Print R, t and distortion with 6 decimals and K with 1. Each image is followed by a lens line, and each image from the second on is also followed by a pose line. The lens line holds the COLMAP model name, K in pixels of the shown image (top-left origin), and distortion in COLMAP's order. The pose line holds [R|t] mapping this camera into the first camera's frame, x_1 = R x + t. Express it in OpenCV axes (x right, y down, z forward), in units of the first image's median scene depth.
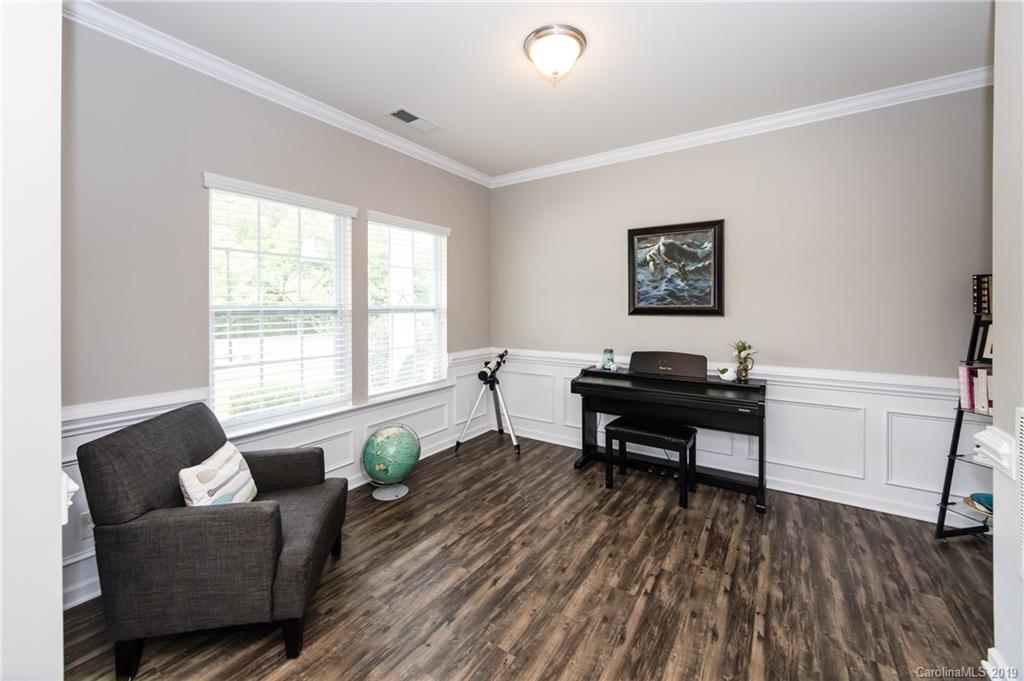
lens RADIAL K [[410.2, 0, 503.4], [0, 410.2, 308.7], [0, 0, 1]] dist [0.000907, -0.001873]
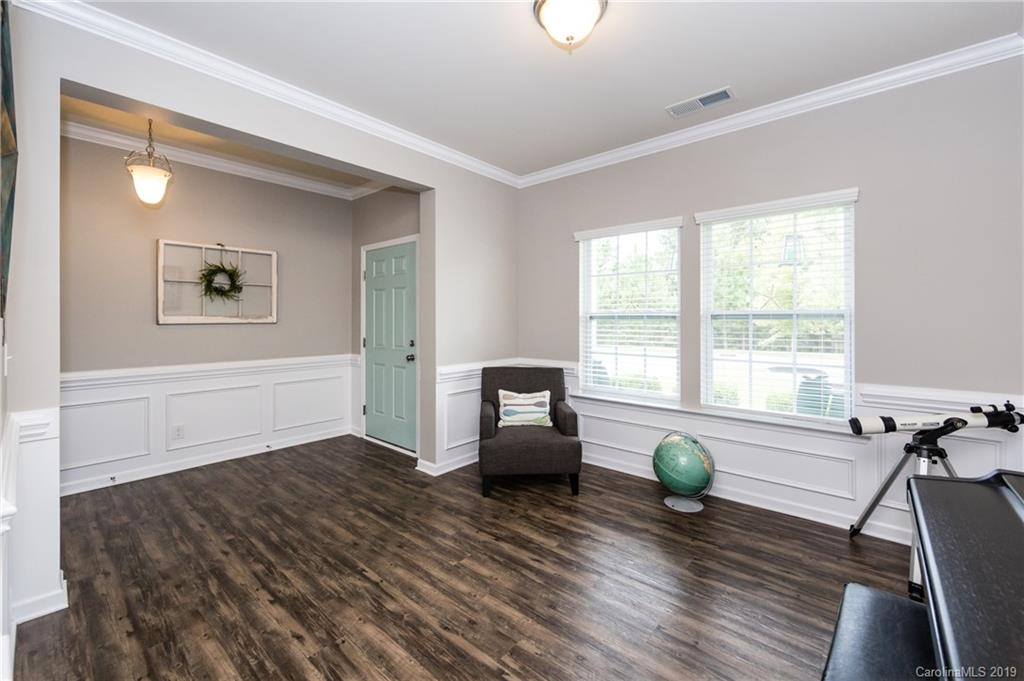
lens RADIAL K [[410.2, 0, 521.7], [0, 410.2, 318.4], [0, 0, 1]] dist [0.000907, -0.001873]
pose [[-0.098394, 0.000227, -0.995148, 1.098093], [-0.000909, 1.000000, 0.000318, 0.017245], [0.995147, 0.000936, -0.098394, 1.088489]]
